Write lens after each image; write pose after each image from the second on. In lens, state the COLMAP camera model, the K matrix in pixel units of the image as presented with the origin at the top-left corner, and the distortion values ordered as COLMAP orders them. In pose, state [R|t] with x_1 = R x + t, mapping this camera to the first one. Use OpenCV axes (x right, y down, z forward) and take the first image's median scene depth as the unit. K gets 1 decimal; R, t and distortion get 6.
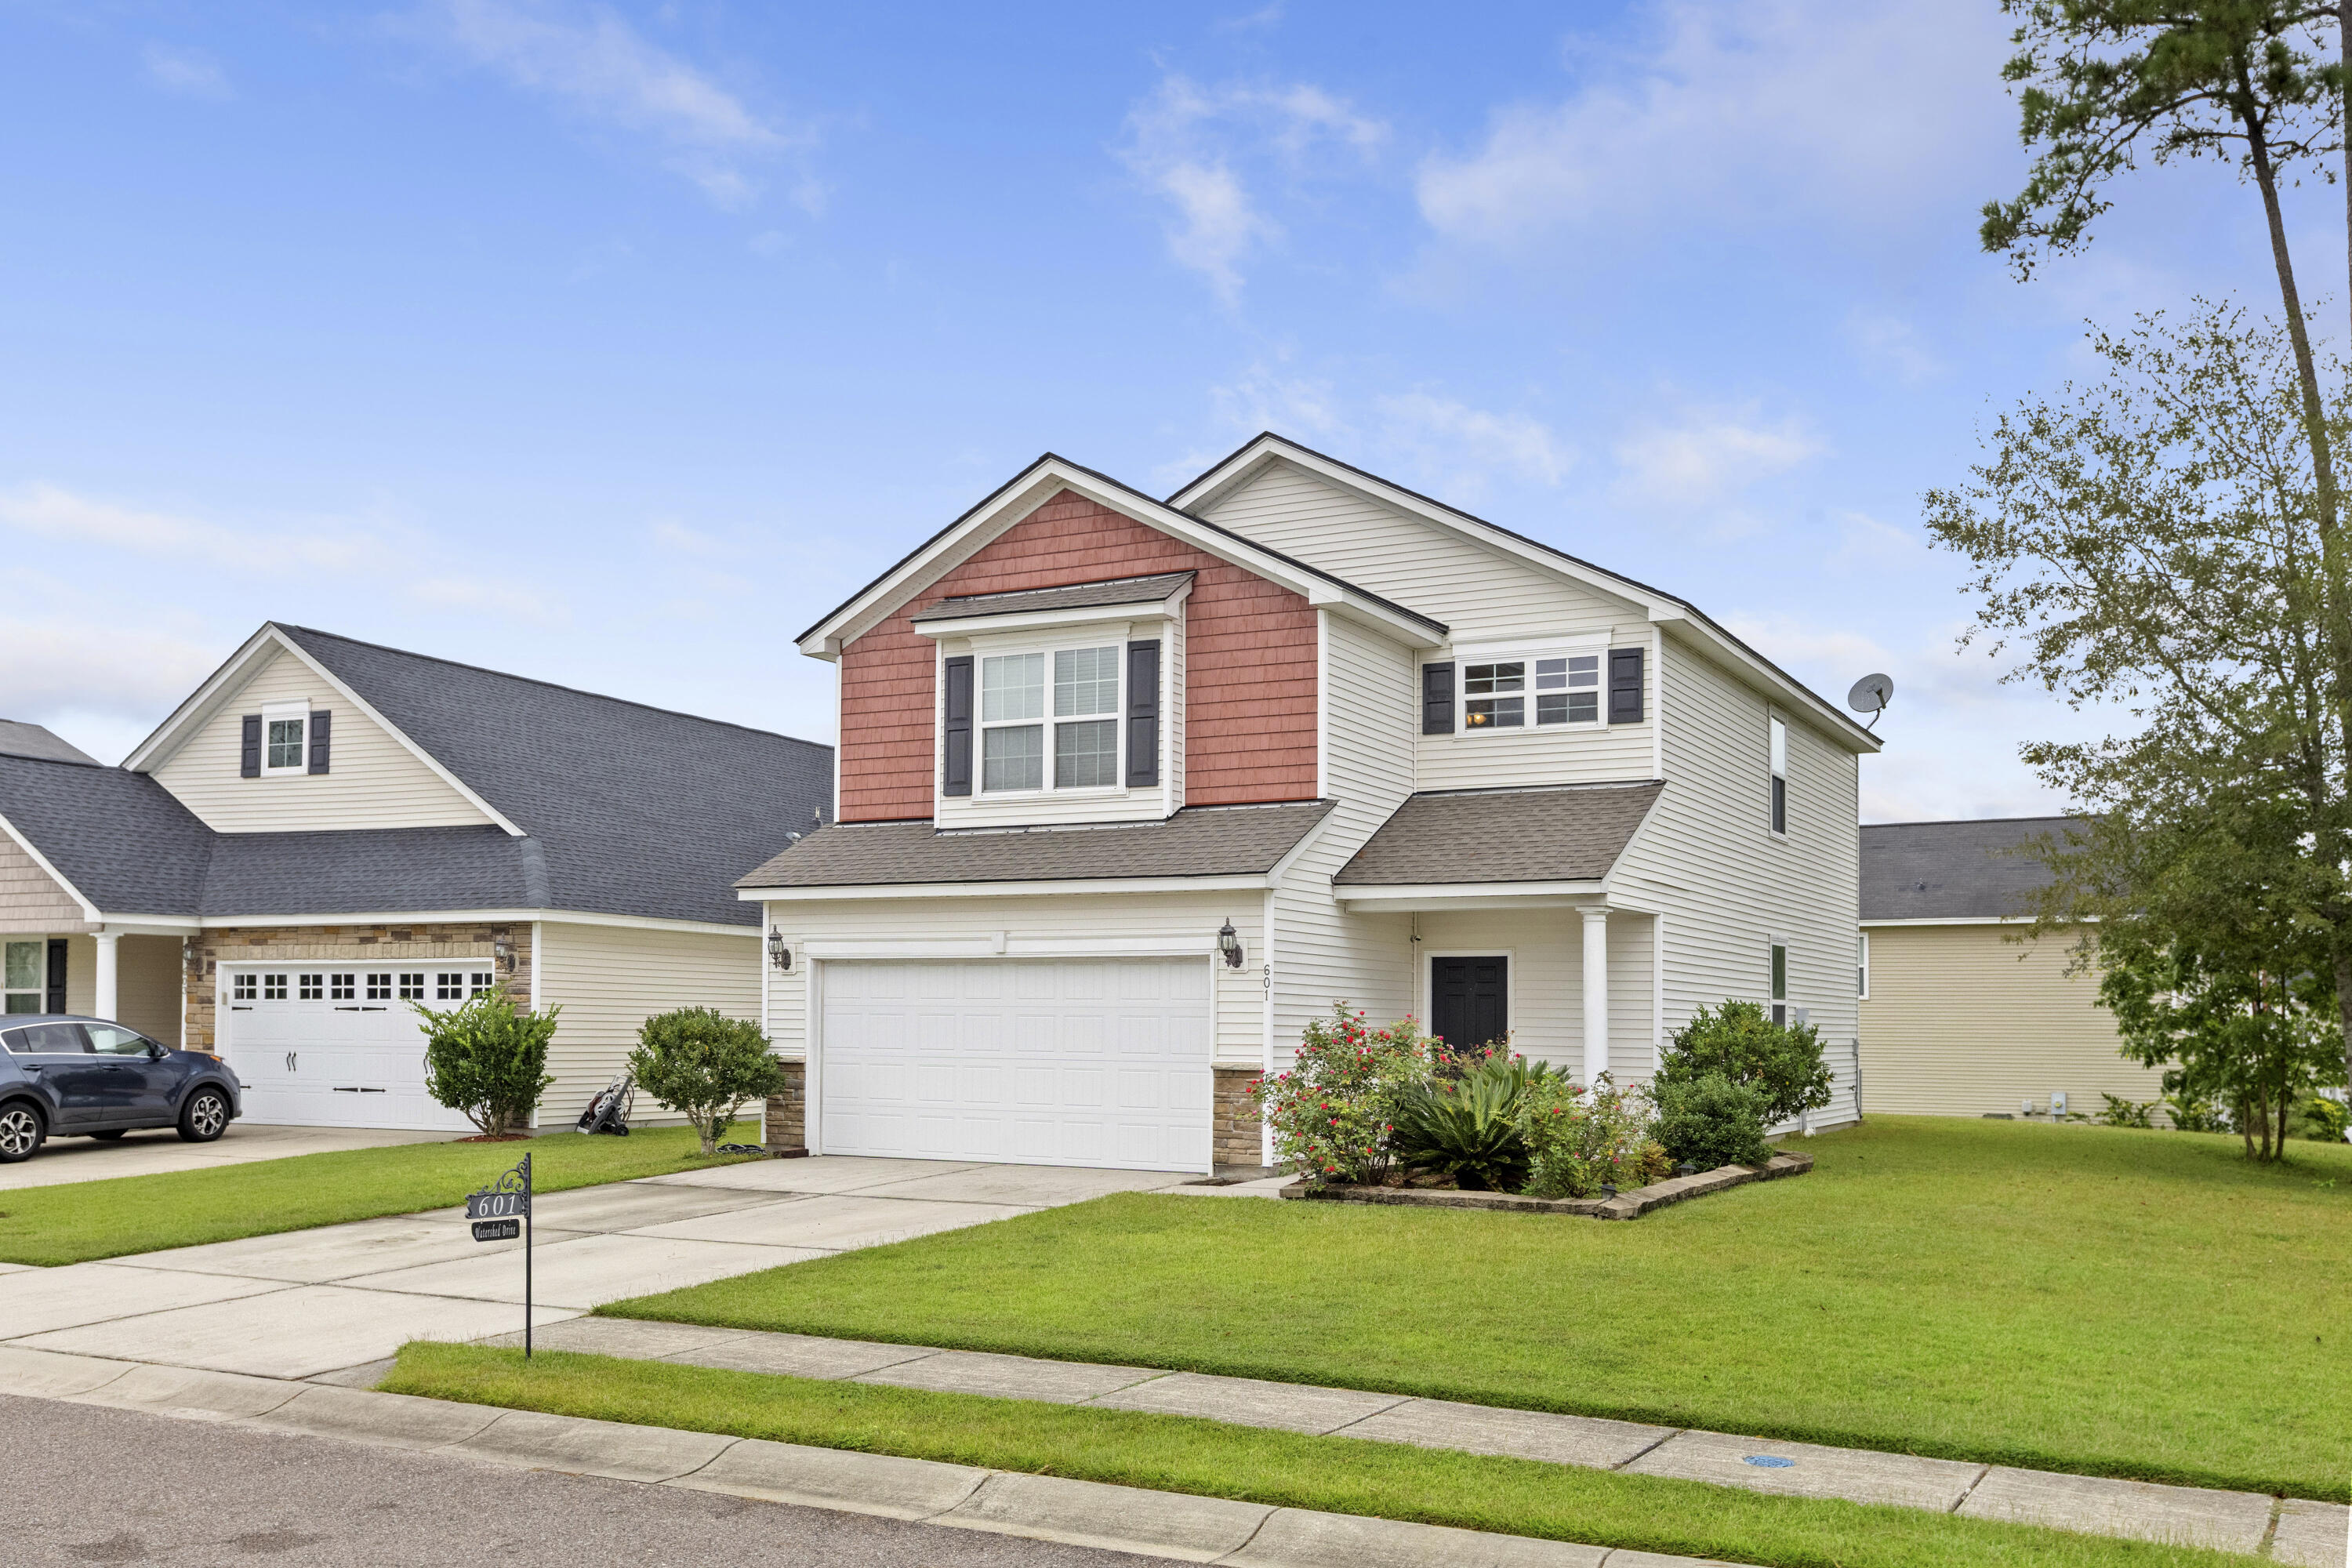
lens RADIAL K [[2118.3, 0, 1179.9], [0, 2118.3, 972.8], [0, 0, 1]] dist [-0.003498, -0.000145]
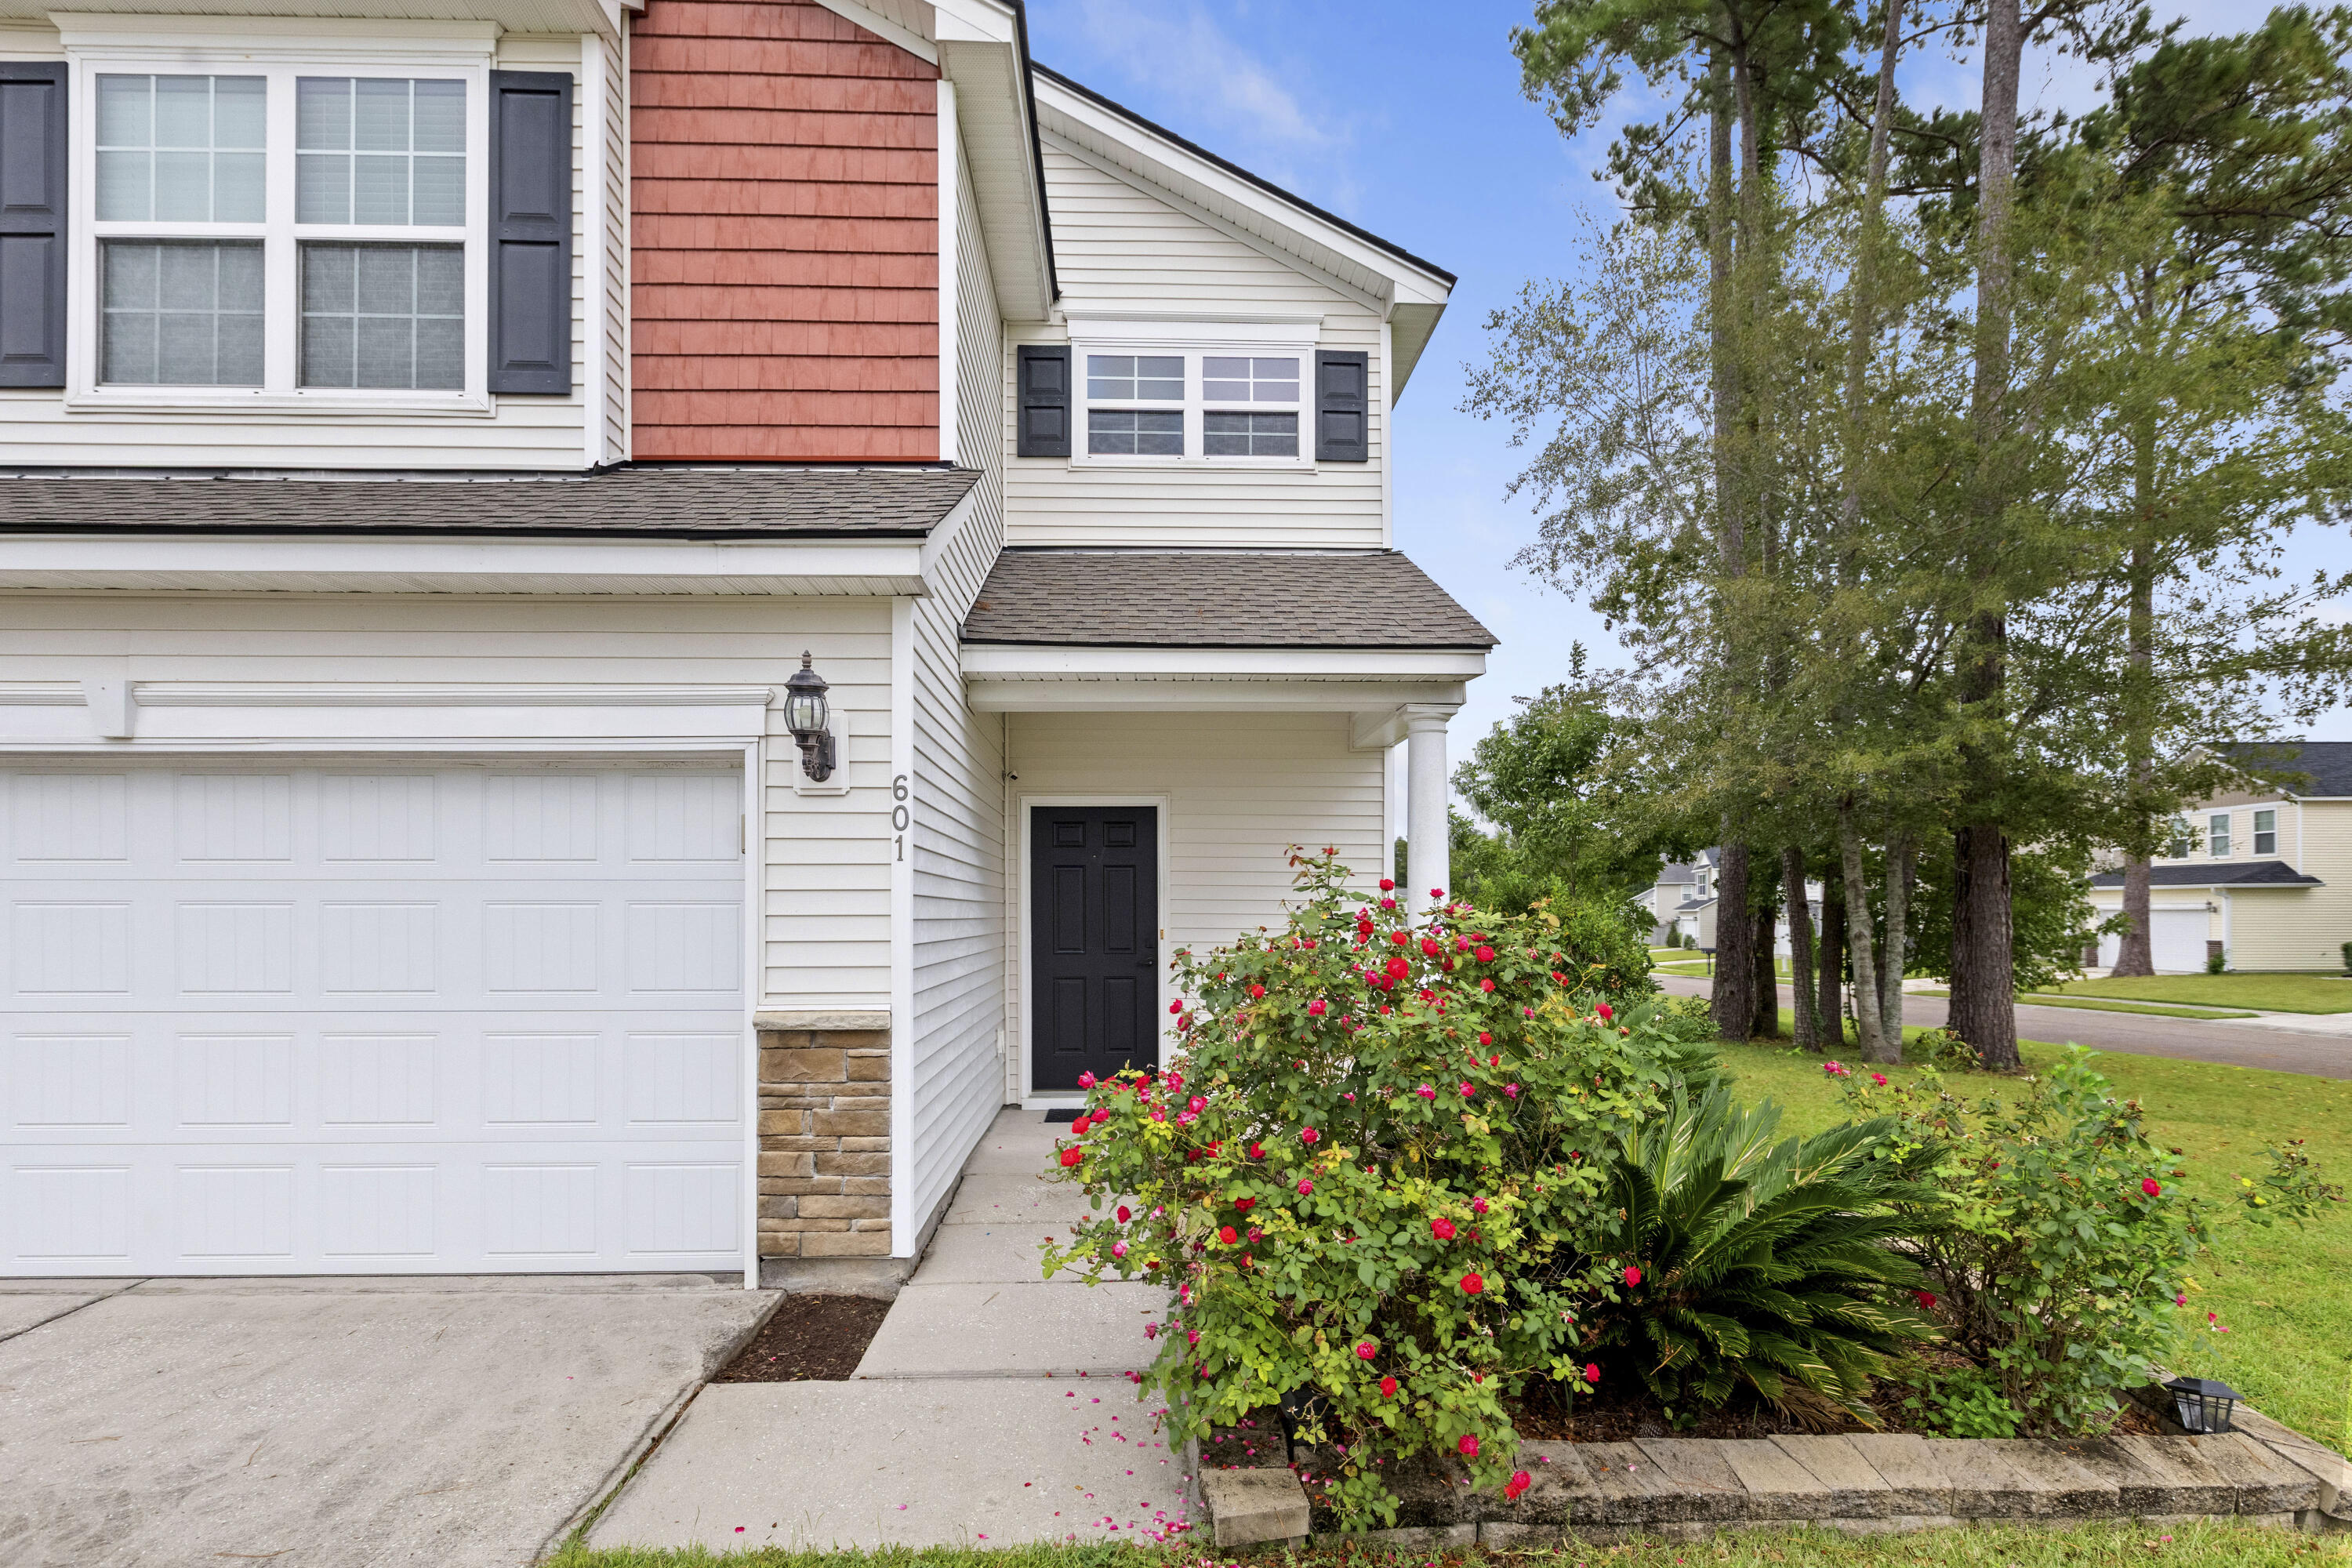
lens RADIAL K [[1186.3, 0, 1176.9], [0, 1186.3, 905.1], [0, 0, 1]] dist [-0.008193, 0.000998]
pose [[0.859441, -0.009900, 0.511140, -0.028382], [-0.002191, 0.999732, 0.023048, 0.014463], [-0.511231, -0.020928, 0.859189, 0.687950]]
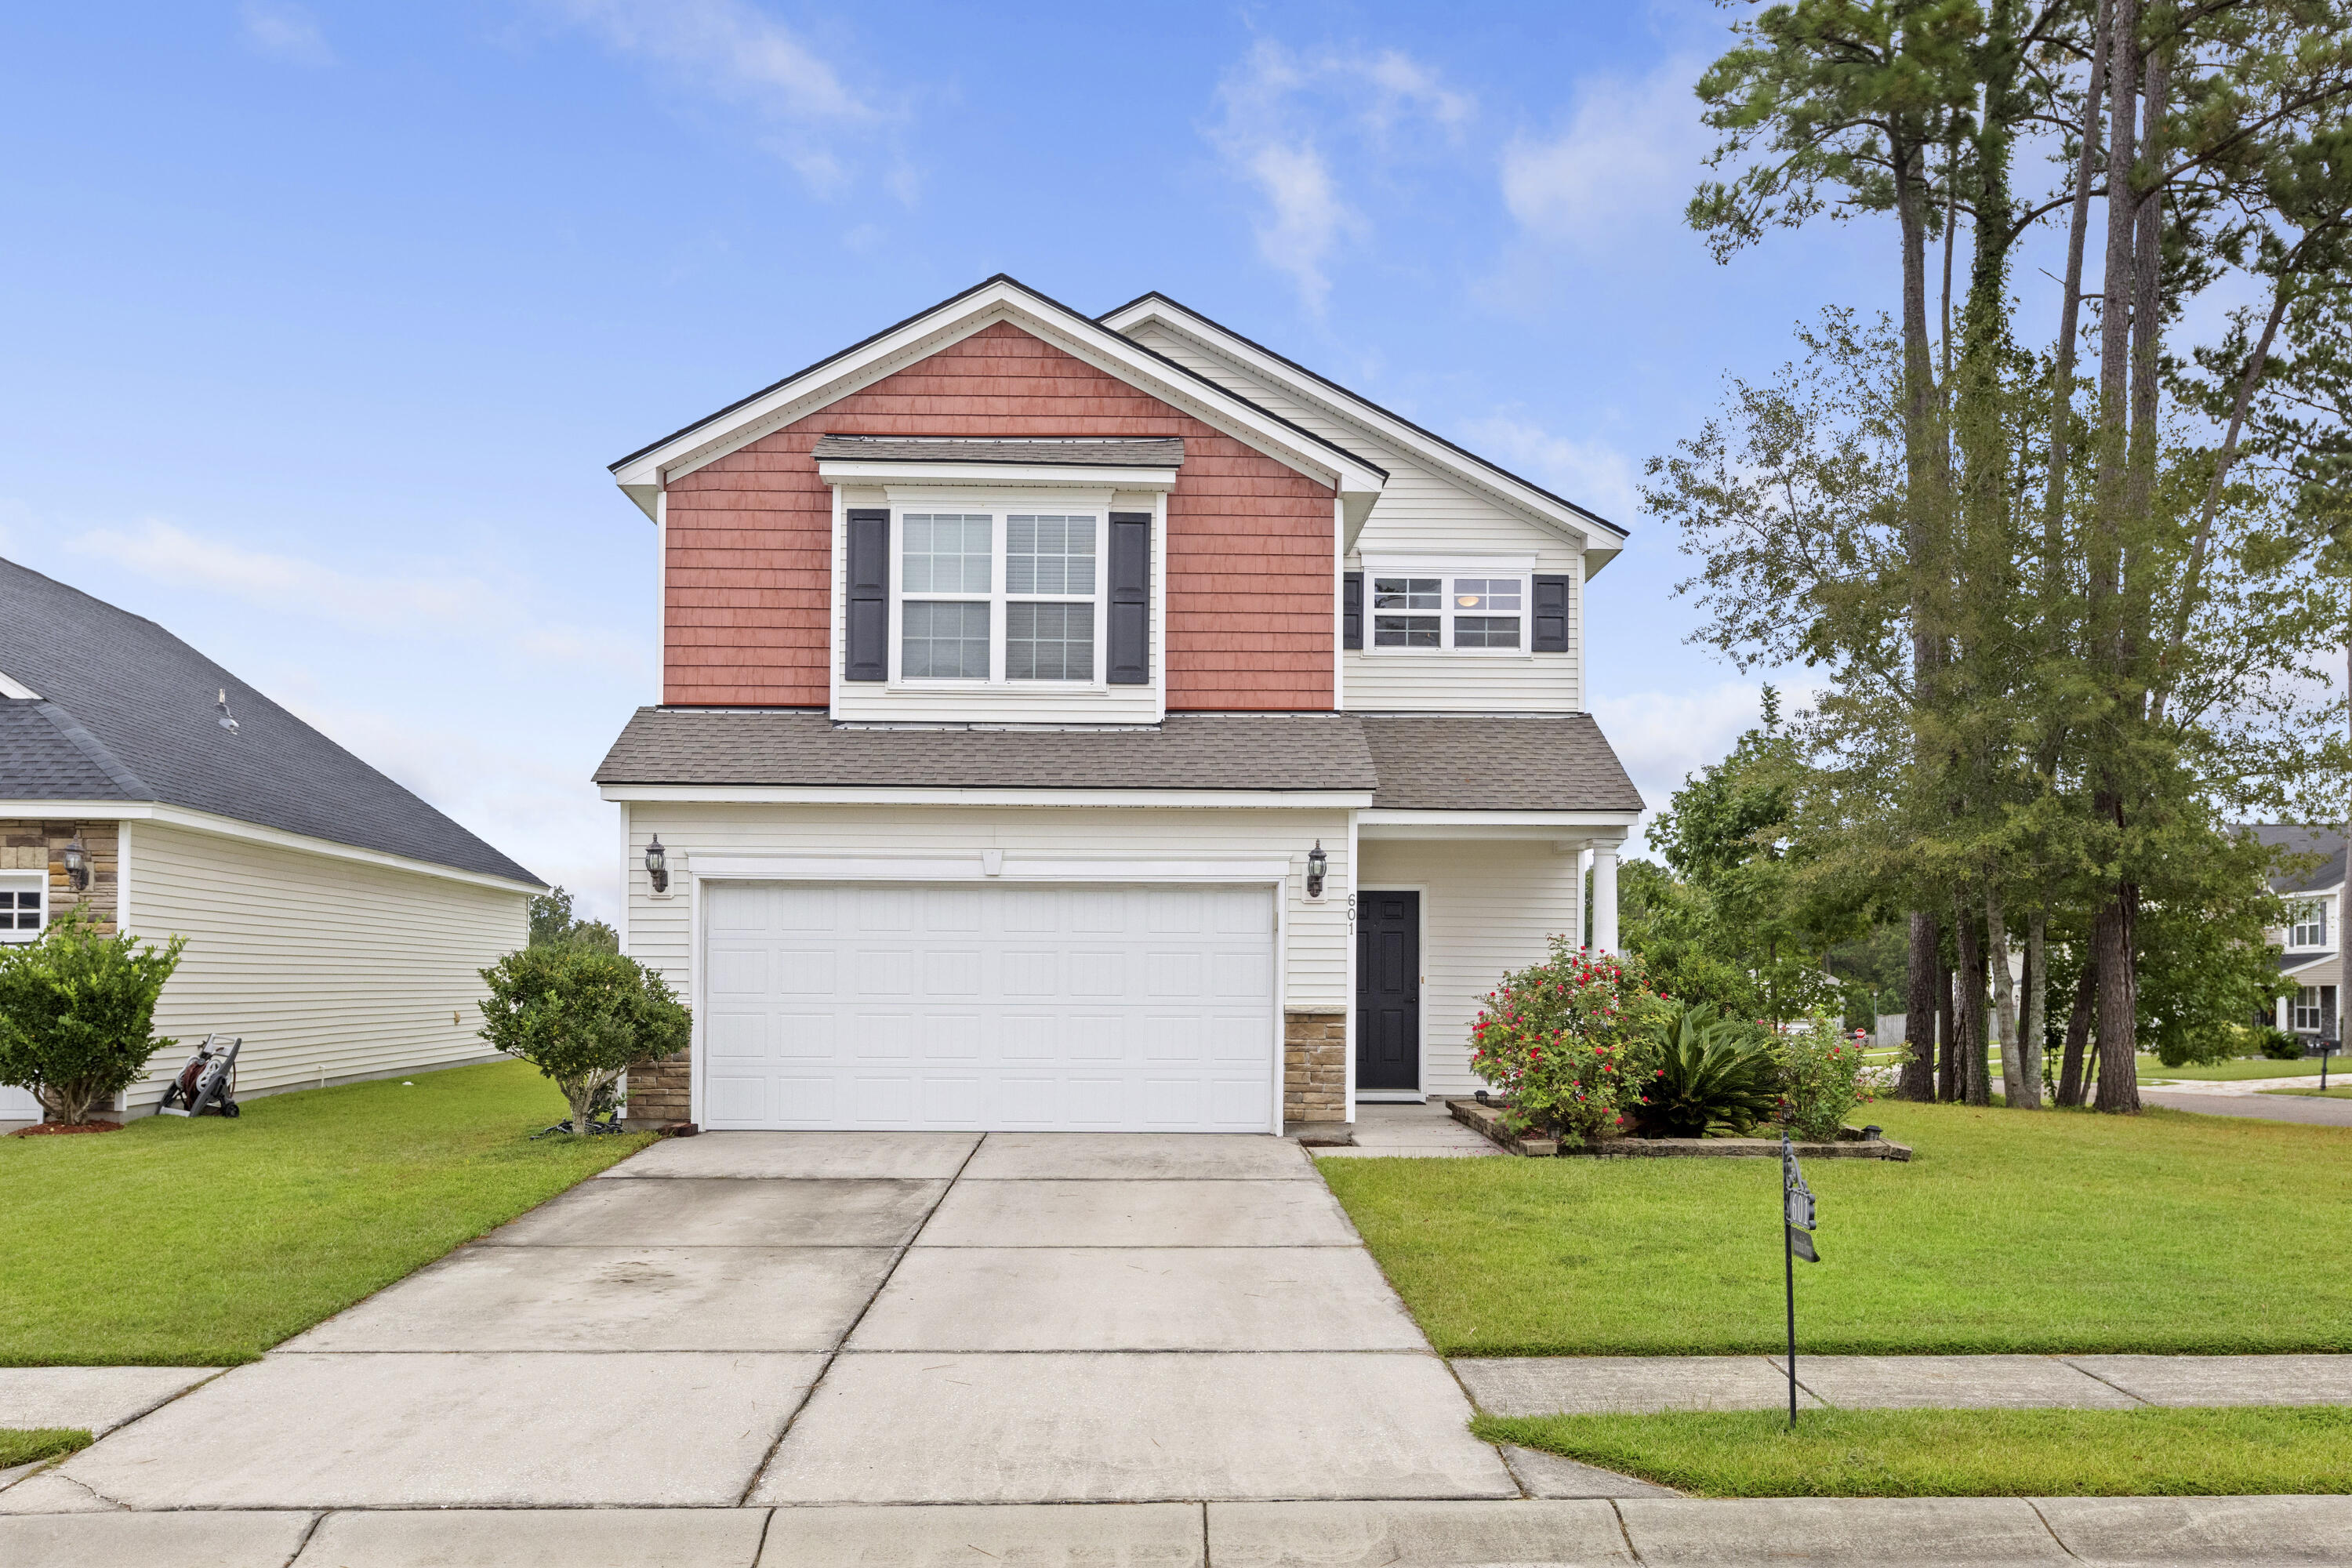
lens RADIAL K [[2118.3, 0, 1176.2], [0, 2118.3, 956.7], [0, 0, 1]] dist [-0.003498, -0.000145]
pose [[0.863351, 0.001252, 0.504602, -0.418335], [-0.009863, 0.999848, 0.014396, 0.009170], [-0.504507, -0.017405, 0.863232, 0.243737]]
